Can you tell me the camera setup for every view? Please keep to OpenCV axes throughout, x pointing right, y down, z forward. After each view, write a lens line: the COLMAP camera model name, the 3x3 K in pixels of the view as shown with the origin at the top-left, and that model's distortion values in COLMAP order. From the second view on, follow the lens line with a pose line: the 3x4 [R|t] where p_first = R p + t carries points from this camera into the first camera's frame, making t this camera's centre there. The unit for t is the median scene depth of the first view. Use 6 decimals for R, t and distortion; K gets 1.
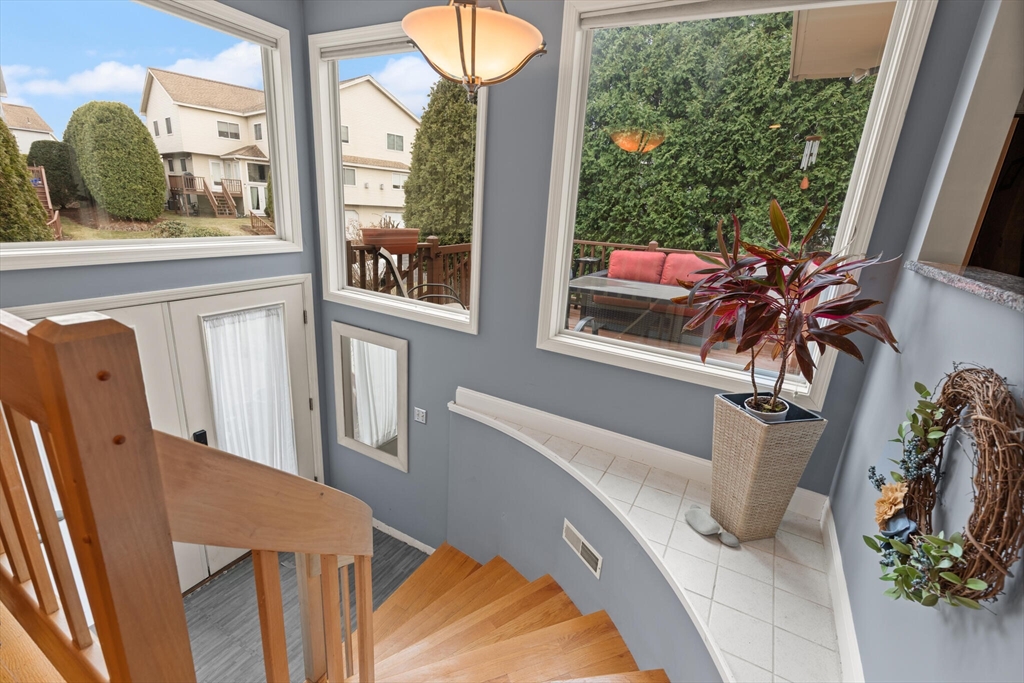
lens RADIAL K [[458.1, 0, 512.7], [0, 458.1, 339.7], [0, 0, 1]] dist [0.002169, 0.000731]
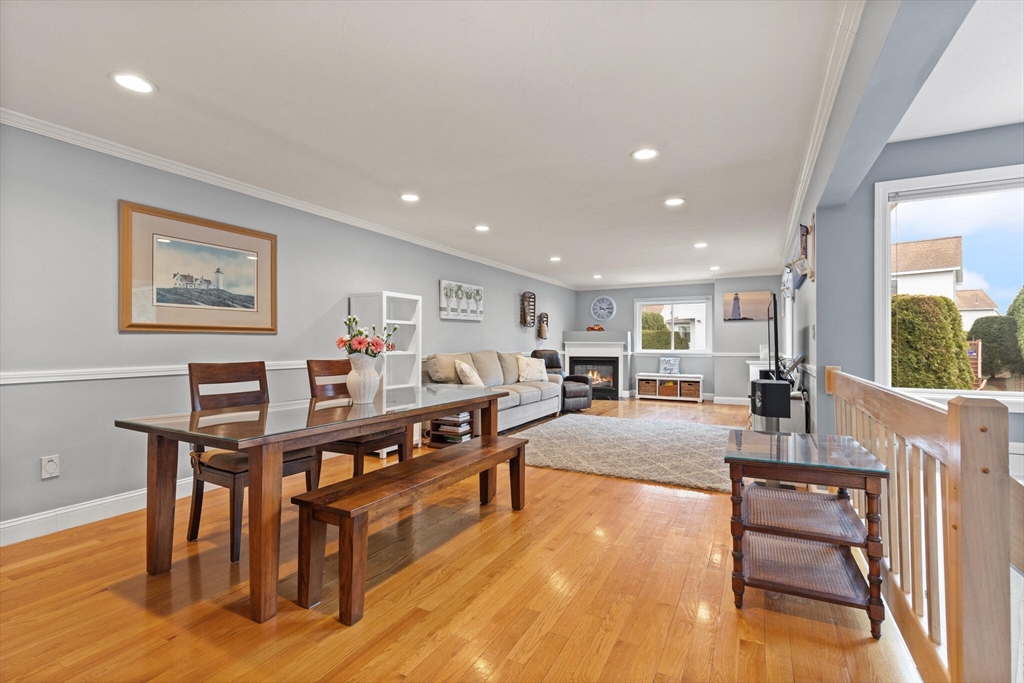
lens RADIAL K [[463.1, 0, 514.1], [0, 463.1, 340.9], [0, 0, 1]] dist [0.002512, -0.000396]
pose [[0.016601, -0.073744, -0.997139, 0.107200], [-0.284608, 0.955673, -0.075416, 0.047748], [0.958500, 0.285045, -0.005123, -0.099630]]
